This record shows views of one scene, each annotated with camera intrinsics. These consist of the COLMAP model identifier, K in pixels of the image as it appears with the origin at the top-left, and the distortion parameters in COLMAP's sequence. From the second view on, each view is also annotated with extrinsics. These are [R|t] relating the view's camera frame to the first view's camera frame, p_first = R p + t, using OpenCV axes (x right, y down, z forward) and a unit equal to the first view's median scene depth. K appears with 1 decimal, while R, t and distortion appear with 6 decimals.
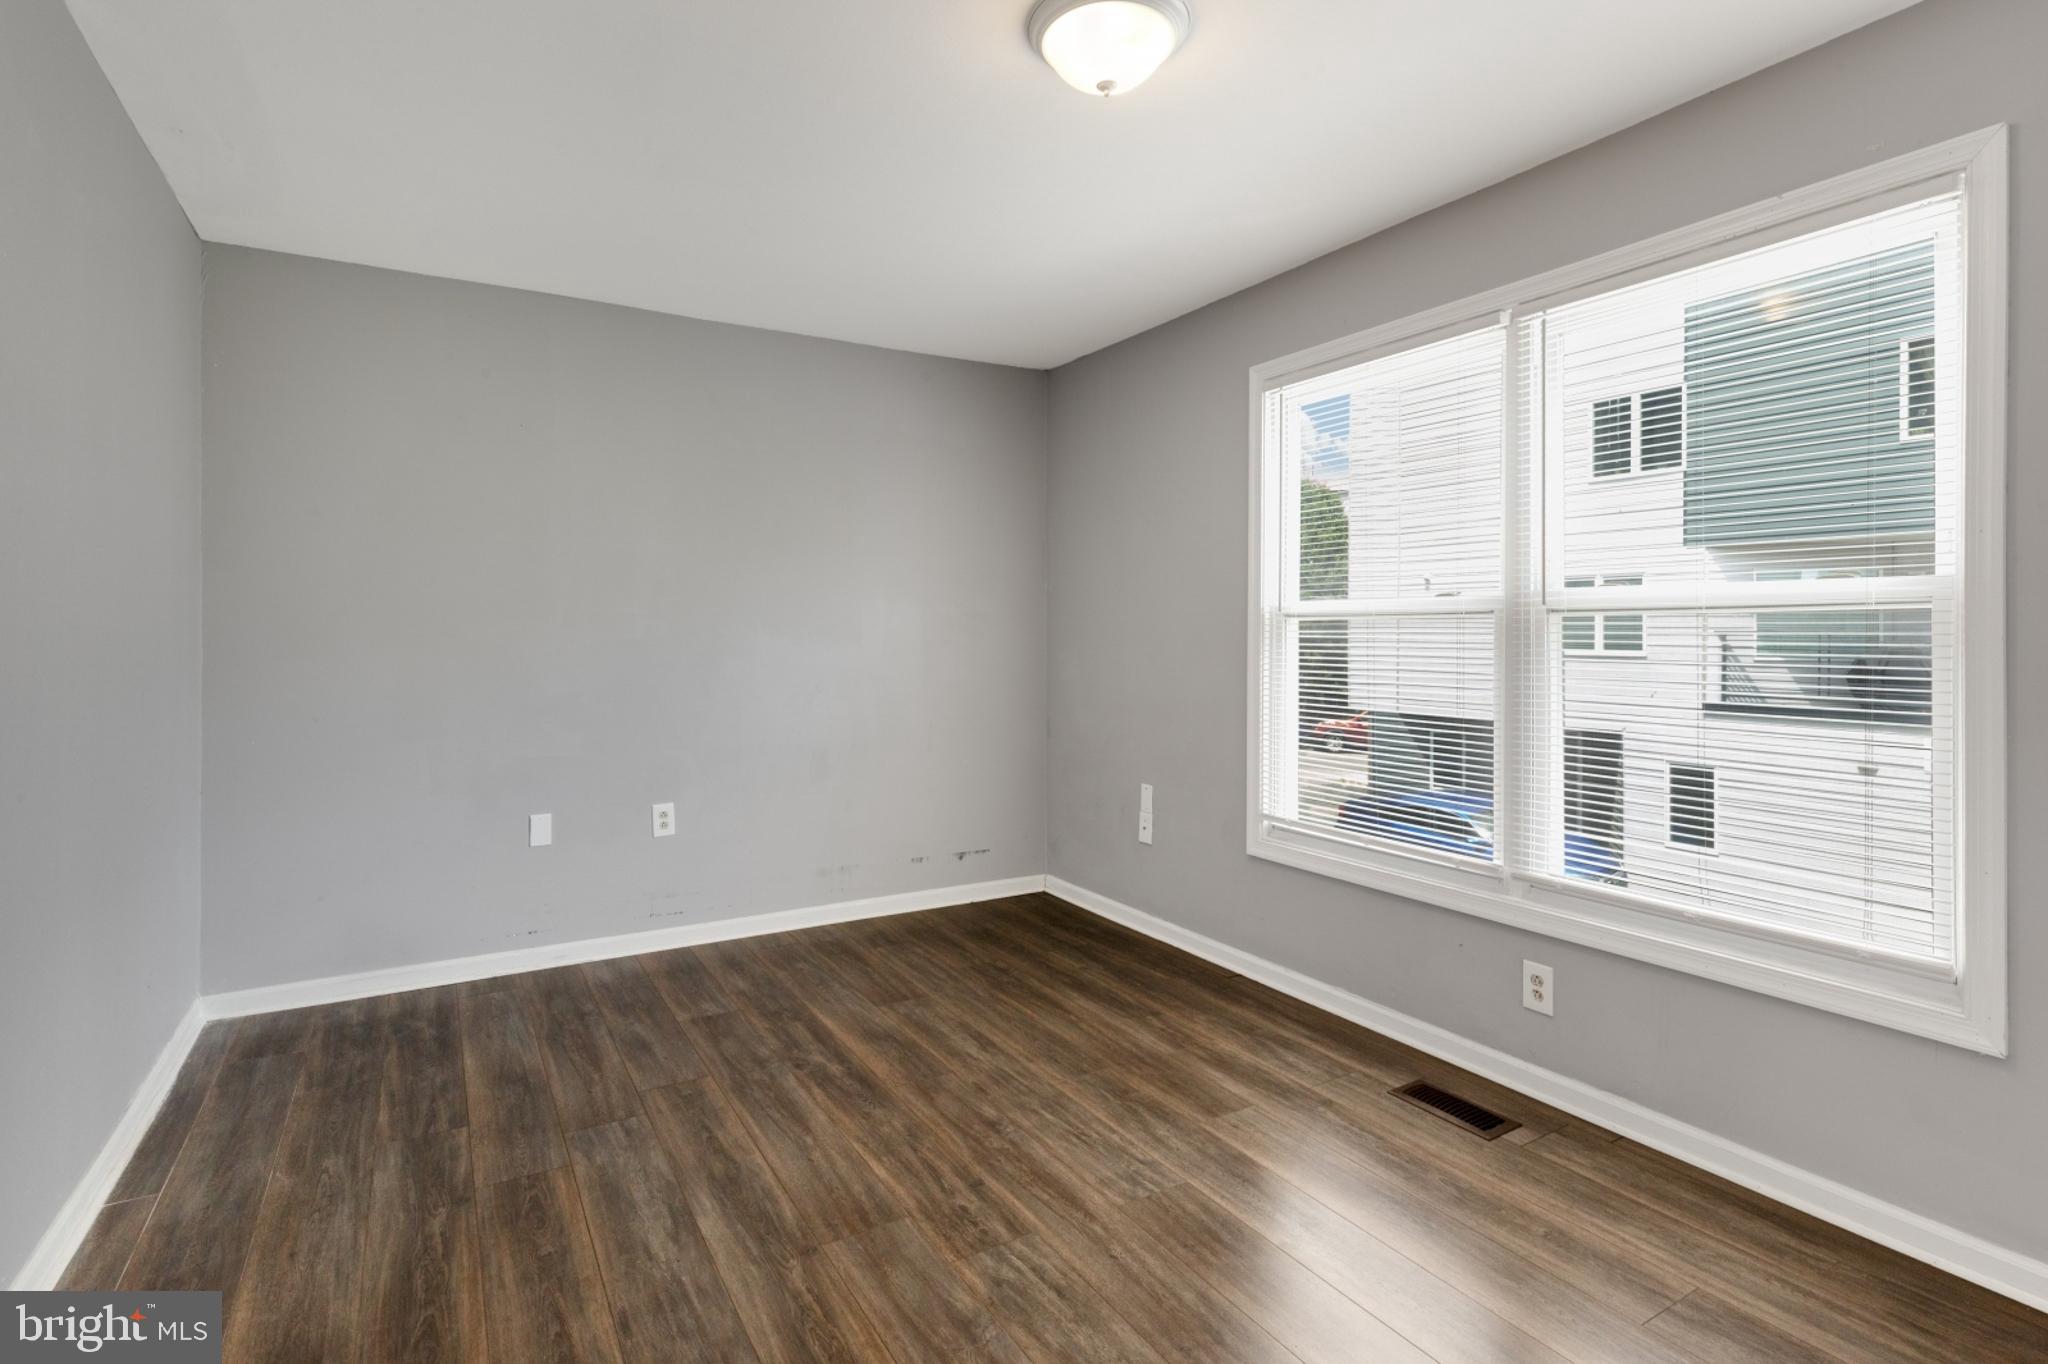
lens RADIAL K [[988.7, 0, 1025.8], [0, 988.7, 621.9], [0, 0, 1]] dist [0.007983, 0.000161]
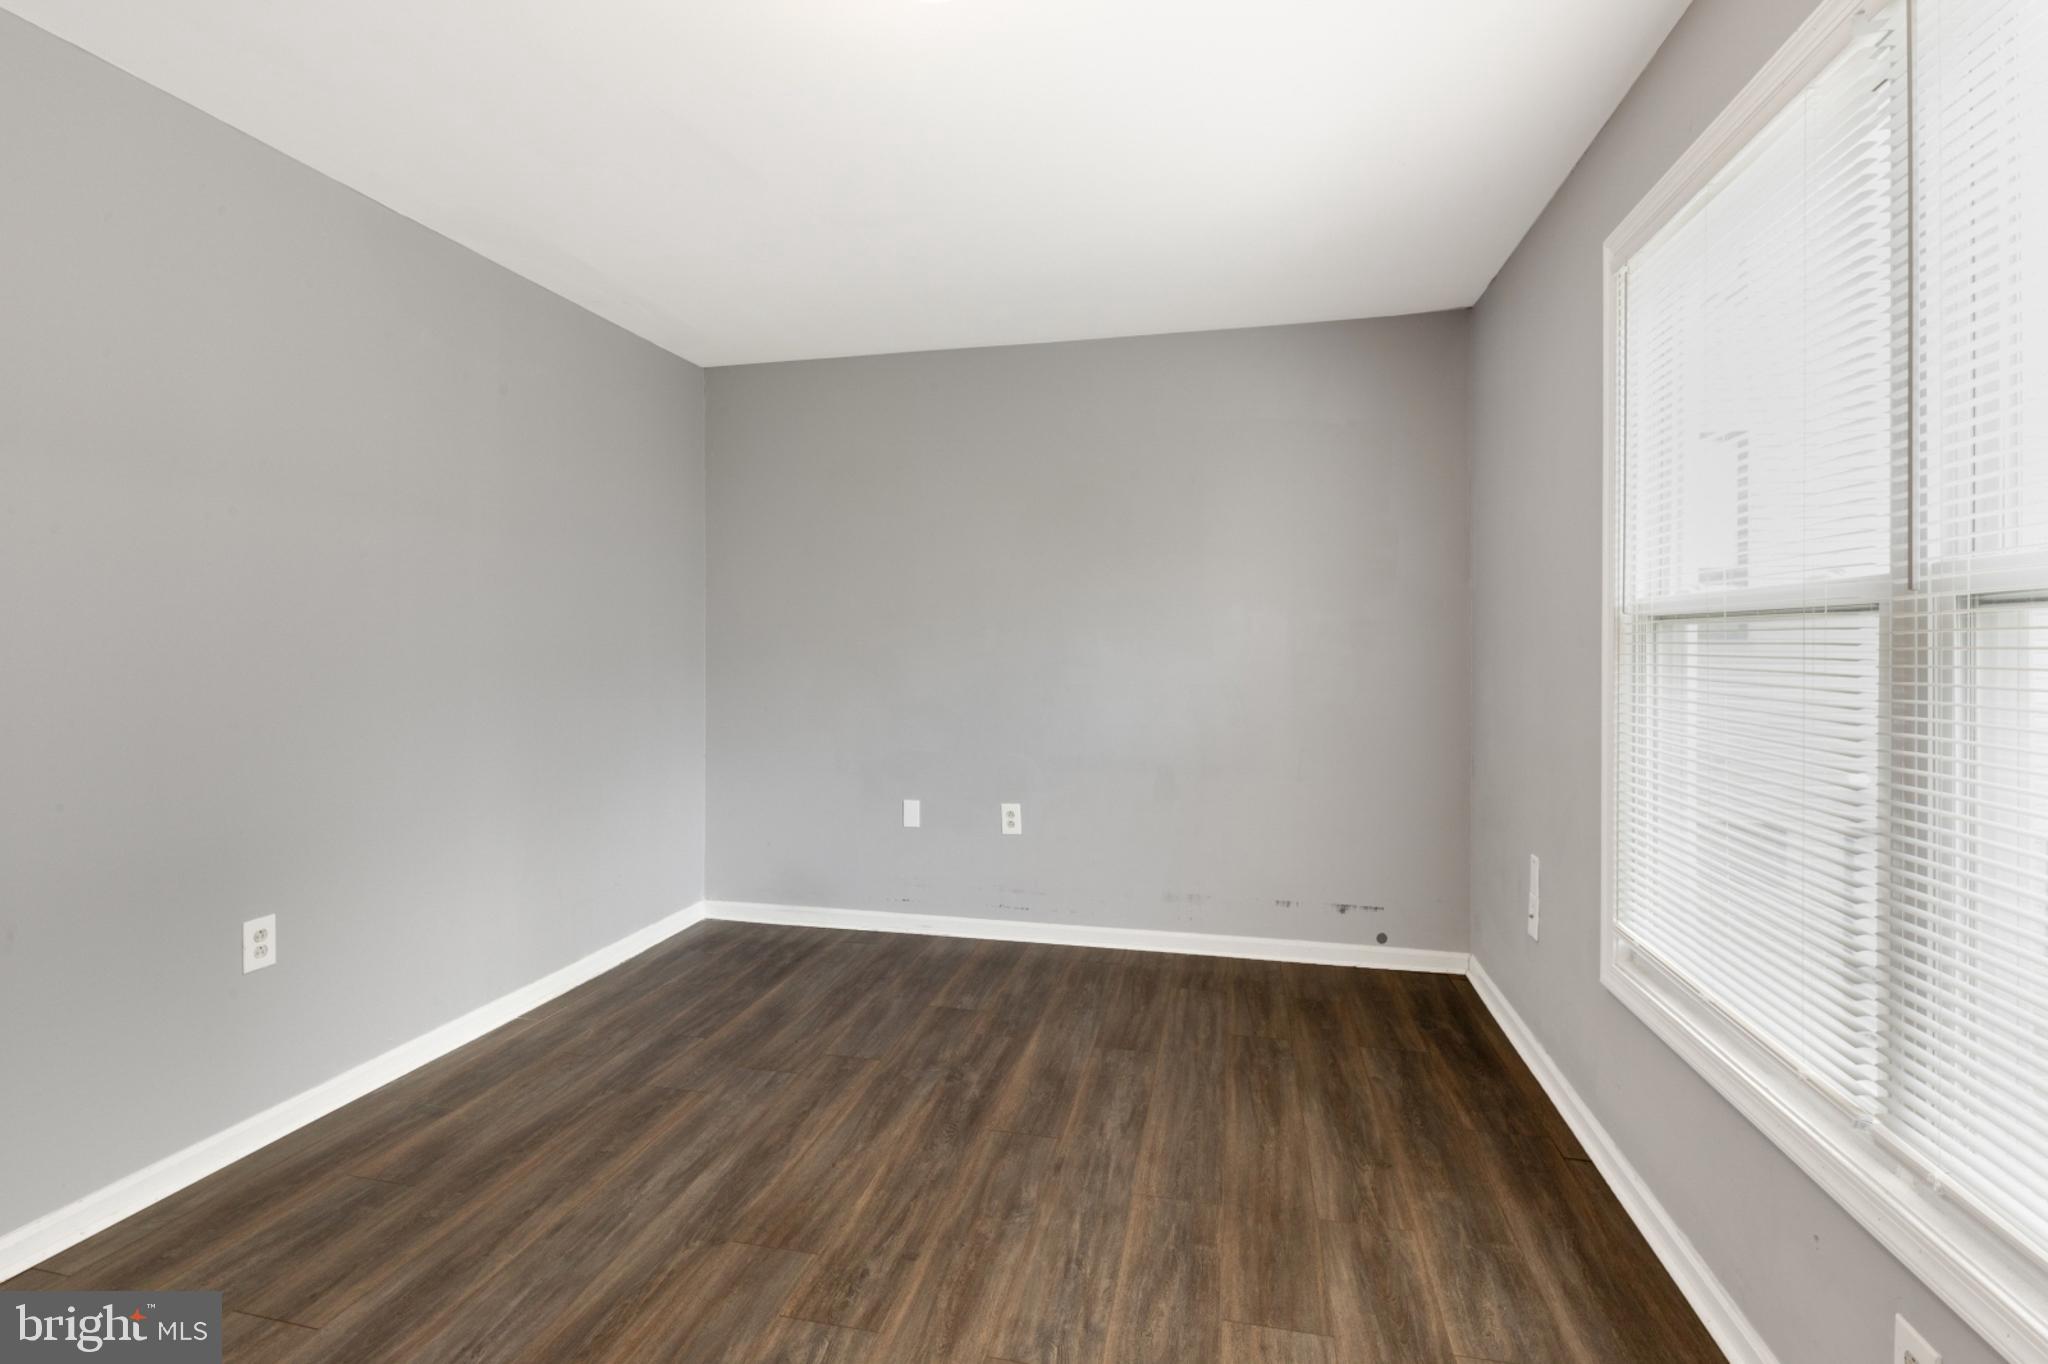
lens RADIAL K [[978.6, 0, 1019.6], [0, 978.6, 633.1], [0, 0, 1]] dist [0.001470, -0.000073]
pose [[0.721376, -0.004253, -0.692531, 0.620466], [0.007804, 0.999968, 0.001988, -0.003606], [0.692500, -0.006839, 0.721386, 0.411691]]
